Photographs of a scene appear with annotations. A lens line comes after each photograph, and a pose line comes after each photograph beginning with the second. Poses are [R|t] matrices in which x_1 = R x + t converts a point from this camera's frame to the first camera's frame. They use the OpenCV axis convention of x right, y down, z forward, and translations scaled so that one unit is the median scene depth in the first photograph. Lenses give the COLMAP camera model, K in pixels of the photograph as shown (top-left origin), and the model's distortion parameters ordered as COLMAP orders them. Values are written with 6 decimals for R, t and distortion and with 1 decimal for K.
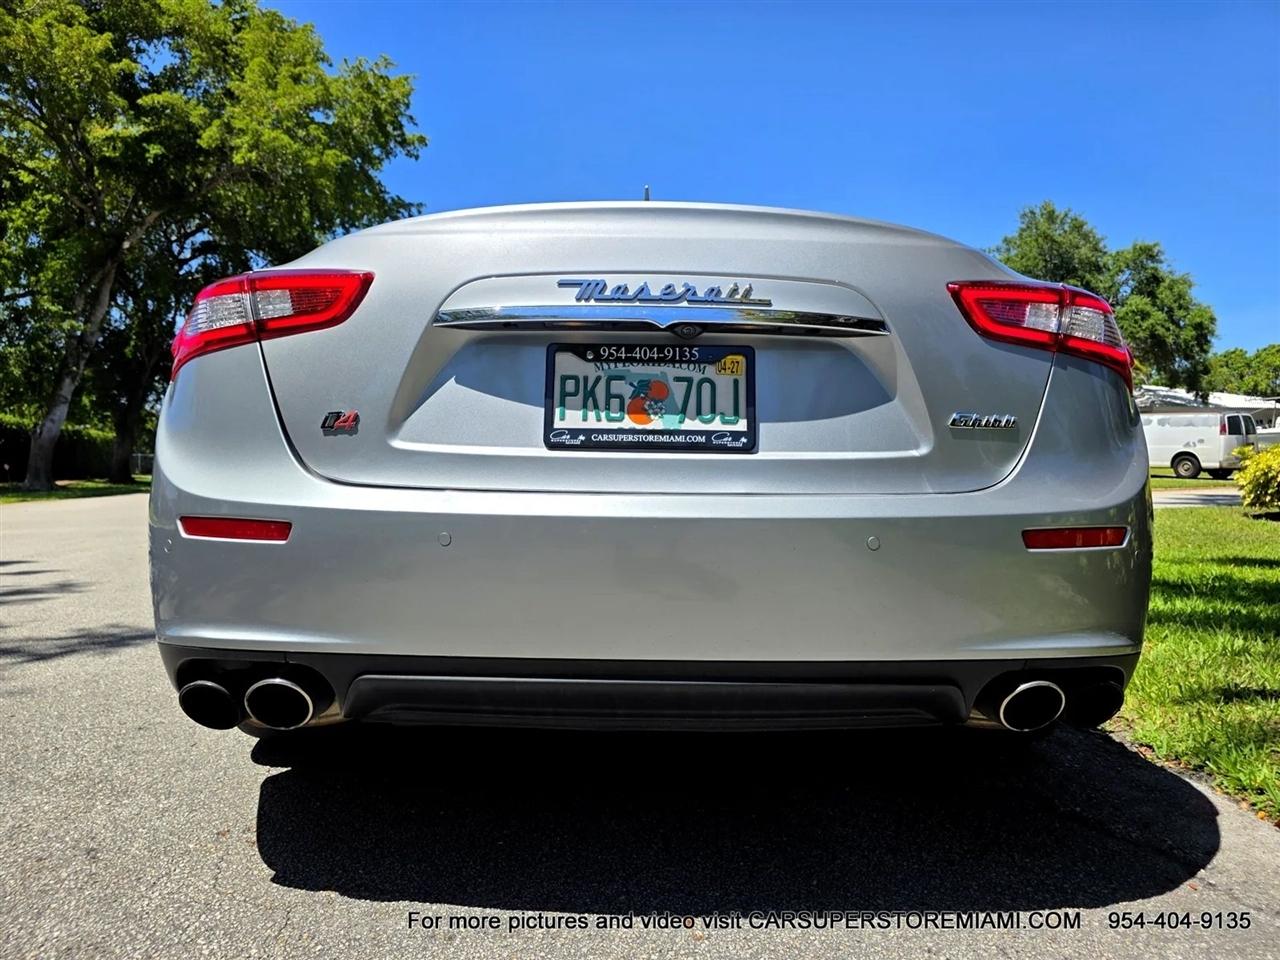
lens RADIAL K [[878.4, 0, 632.6], [0, 878.4, 471.9], [0, 0, 1]] dist [0.041008, -0.037729]
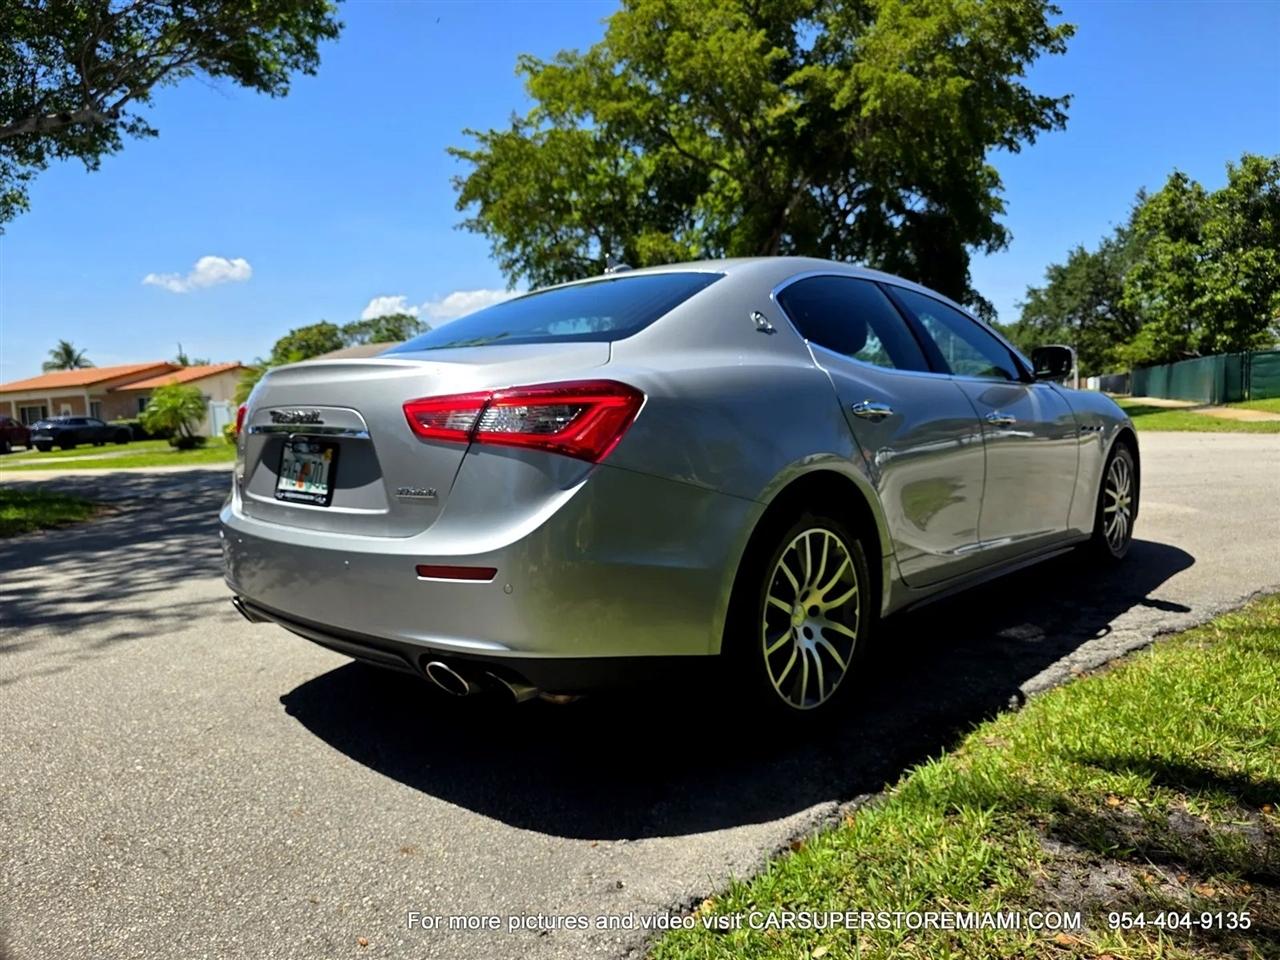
lens RADIAL K [[878.4, 0, 632.8], [0, 878.4, 482.3], [0, 0, 1]] dist [0.041008, -0.037729]
pose [[0.720396, 0.032570, -0.692798, 1.351633], [0.036236, 0.995765, 0.084492, -0.148786], [0.692616, -0.085972, 0.716164, 0.129946]]
